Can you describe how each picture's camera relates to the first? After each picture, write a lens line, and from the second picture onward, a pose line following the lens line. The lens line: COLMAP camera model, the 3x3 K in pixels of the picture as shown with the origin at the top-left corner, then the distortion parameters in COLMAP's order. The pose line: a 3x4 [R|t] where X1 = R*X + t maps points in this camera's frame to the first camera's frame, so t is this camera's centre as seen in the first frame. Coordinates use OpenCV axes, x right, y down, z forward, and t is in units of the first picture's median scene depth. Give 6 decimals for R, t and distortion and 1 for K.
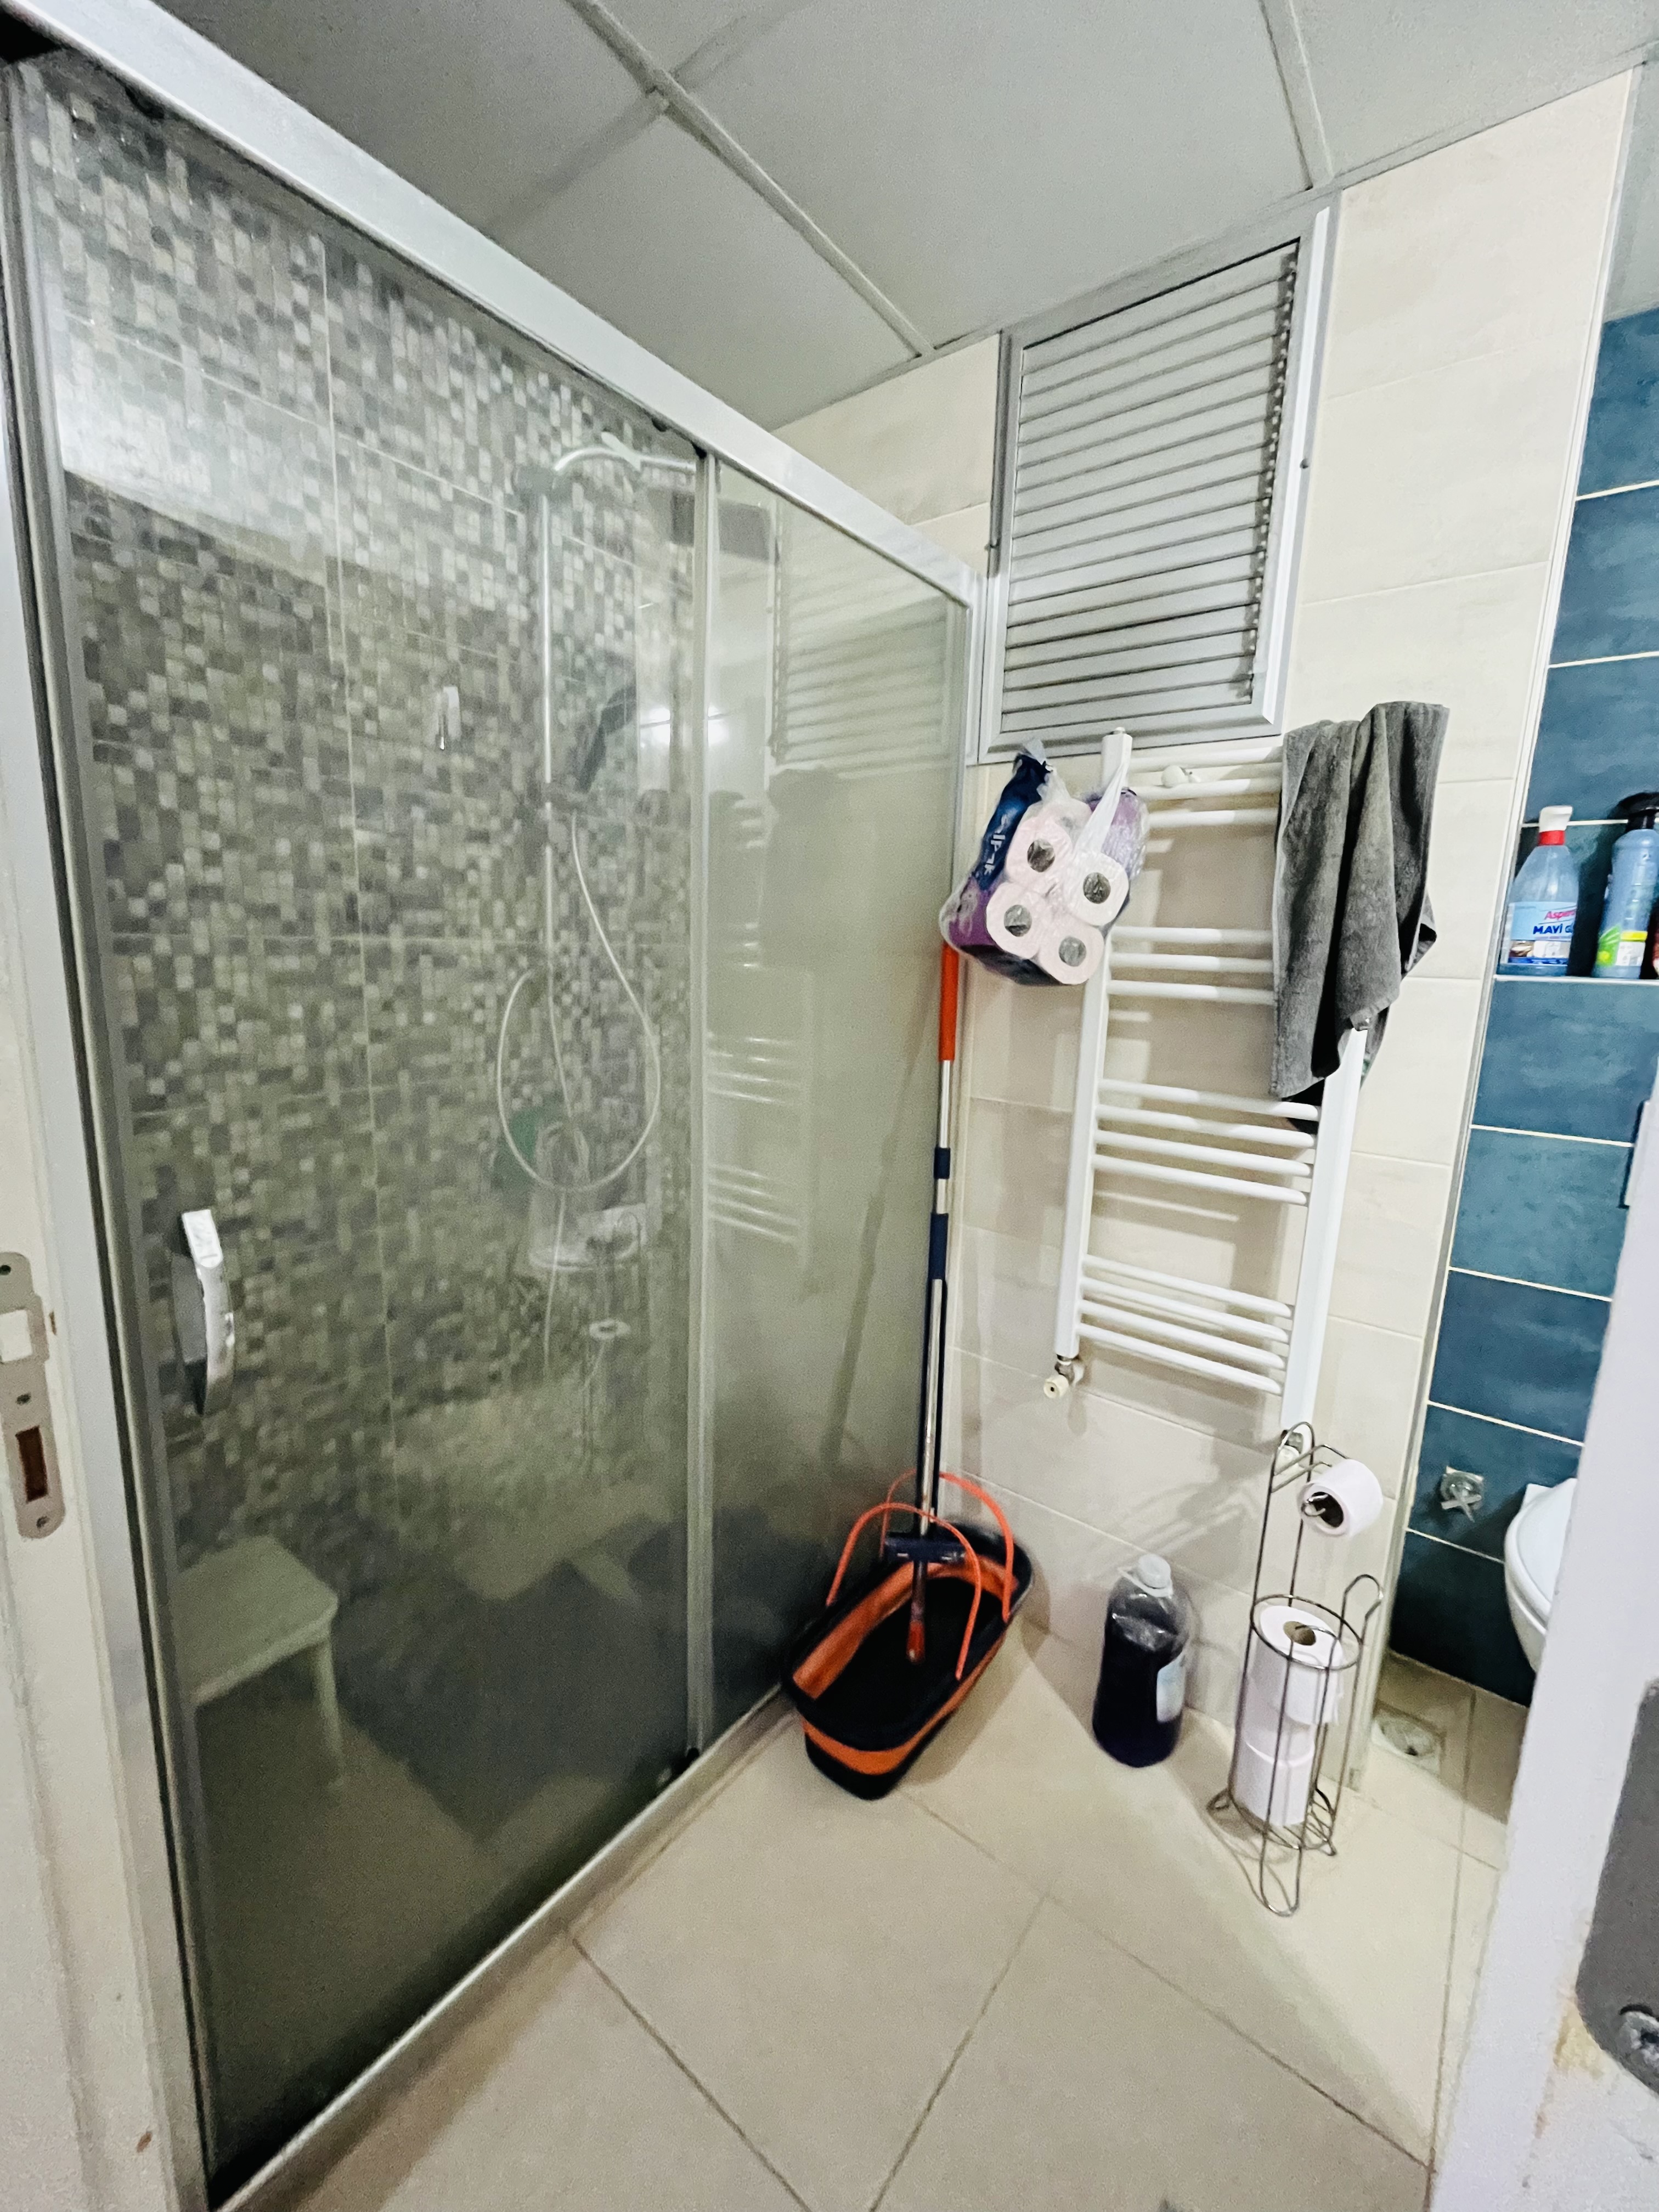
lens RADIAL K [[895.7, 0, 826.9], [0, 895.7, 1100.3], [0, 0, 1]] dist [-0.000800, -0.000752]
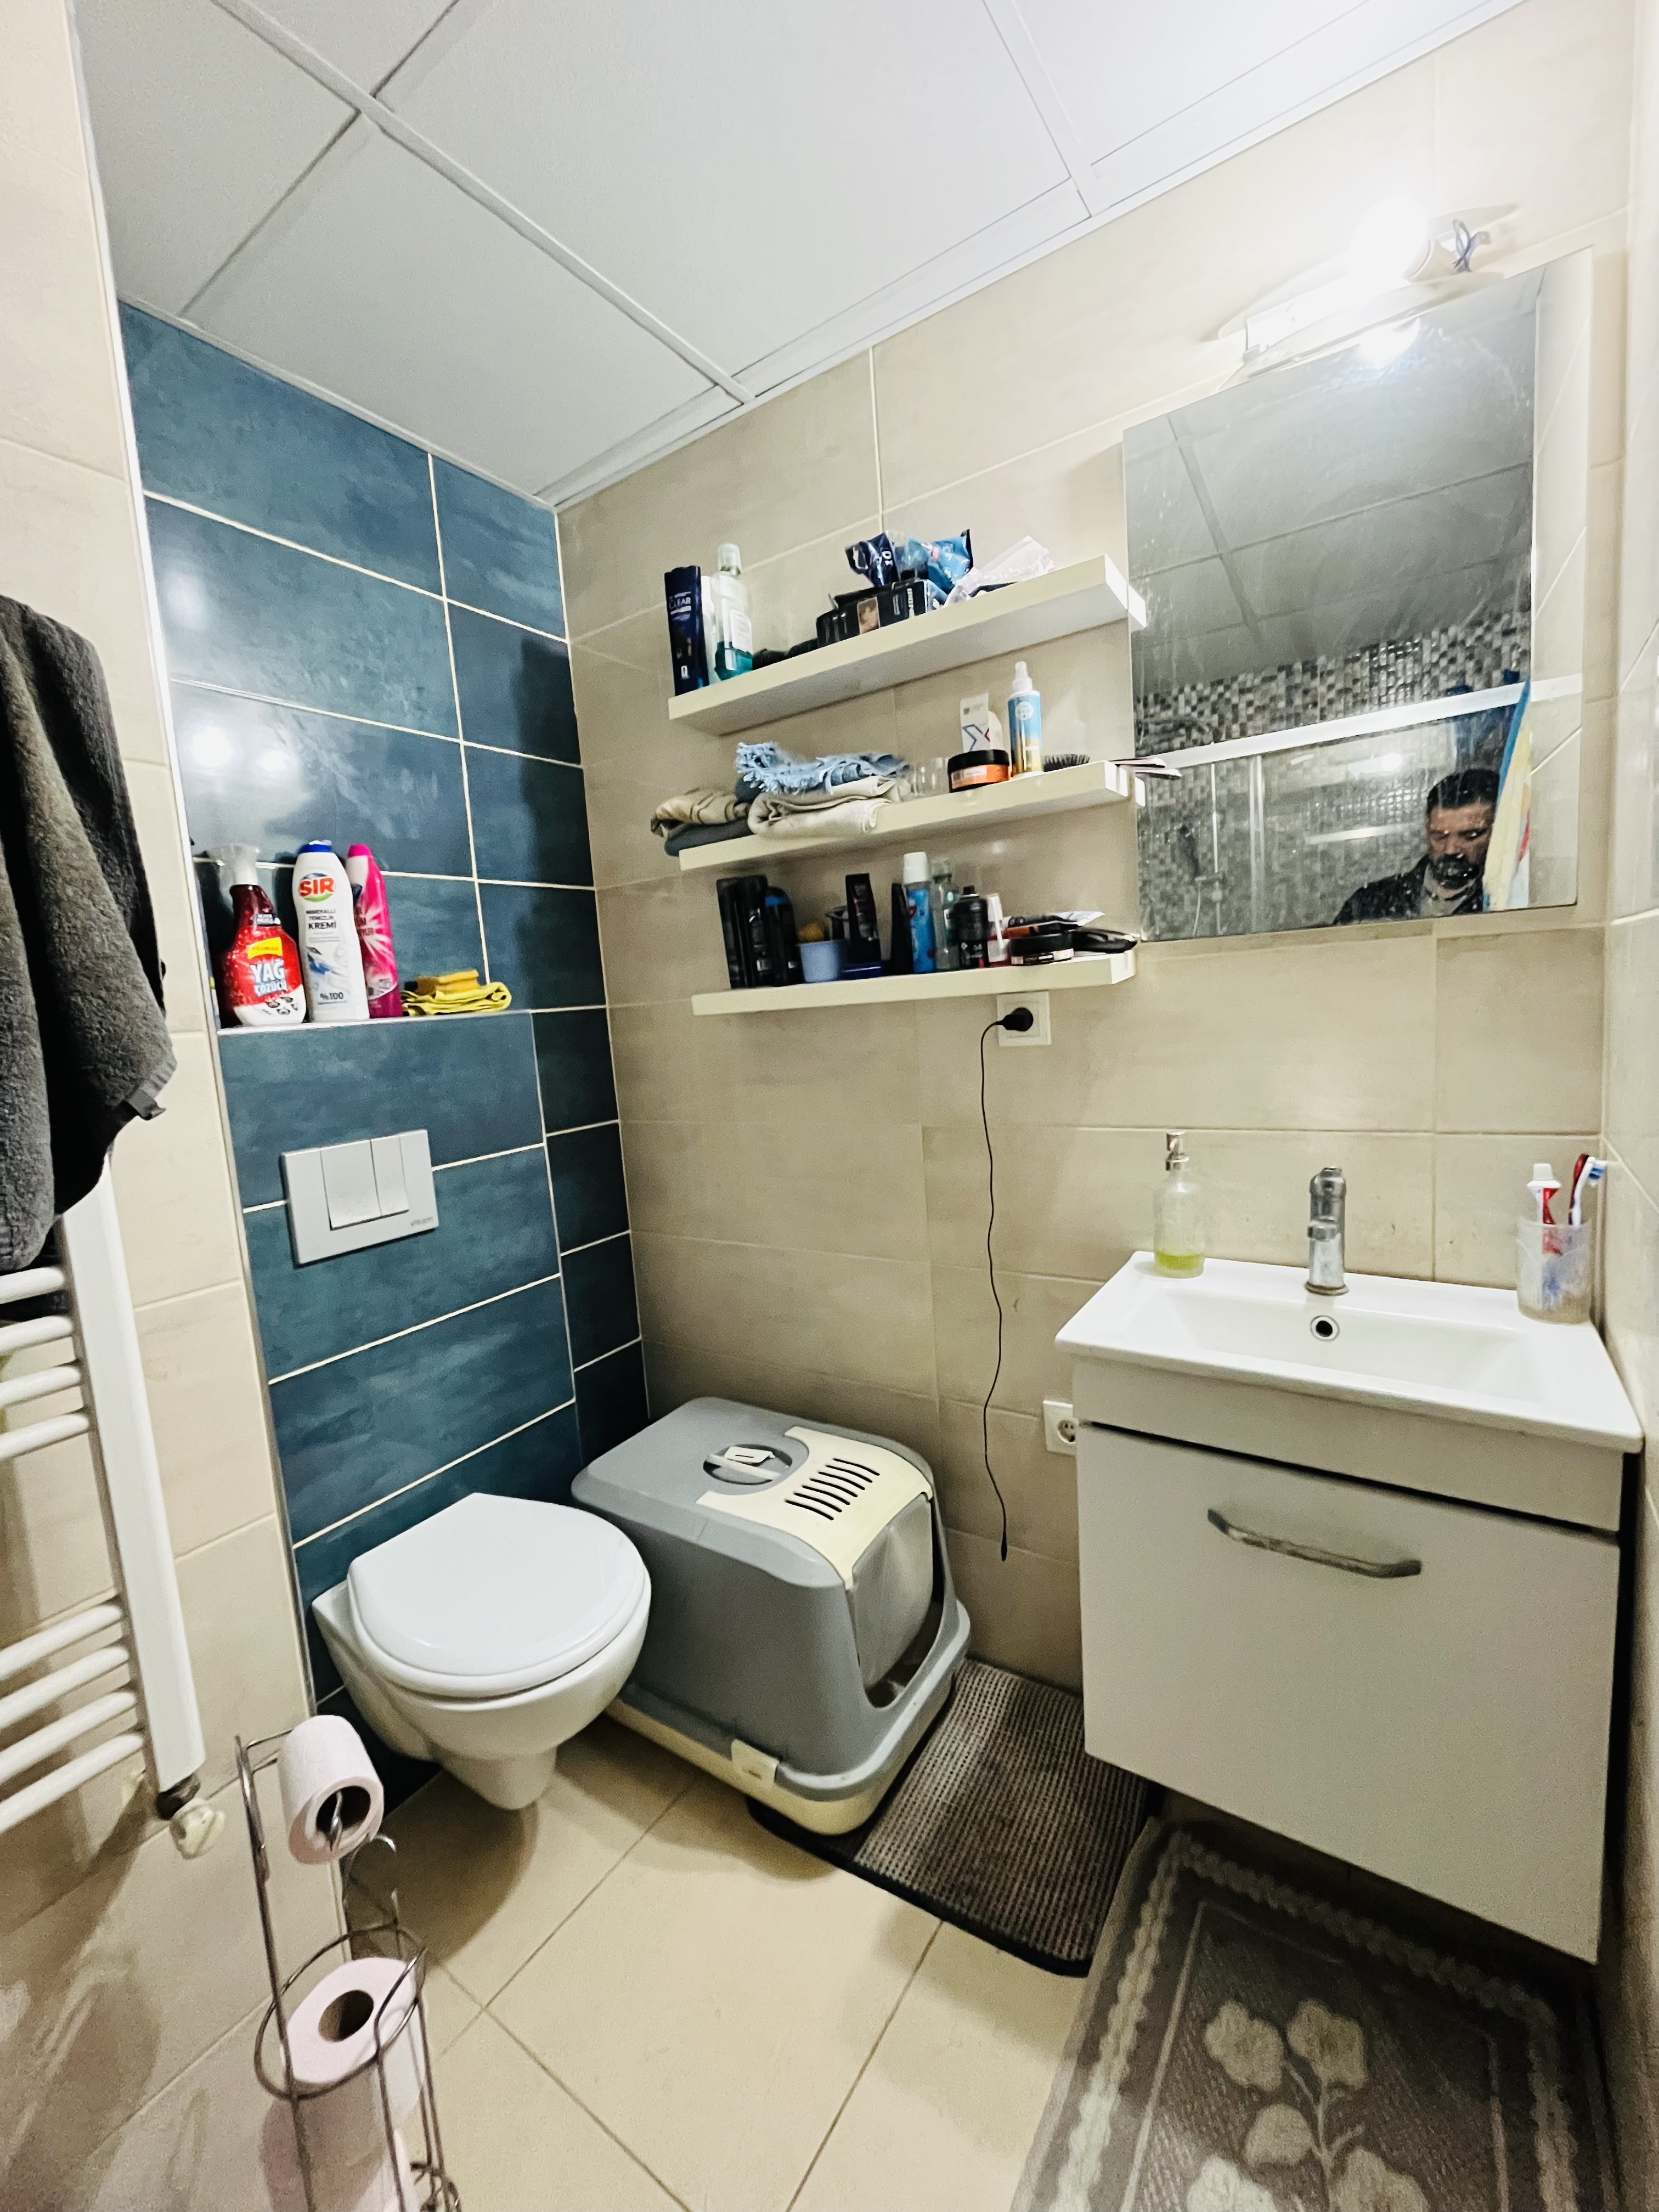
lens RADIAL K [[895.7, 0, 826.9], [0, 895.7, 1100.3], [0, 0, 1]] dist [-0.000800, -0.000752]
pose [[-0.069969, -0.142338, 0.987342, -0.049962], [0.239436, 0.958437, 0.155139, -0.067706], [-0.968388, 0.247260, -0.032980, 0.512982]]
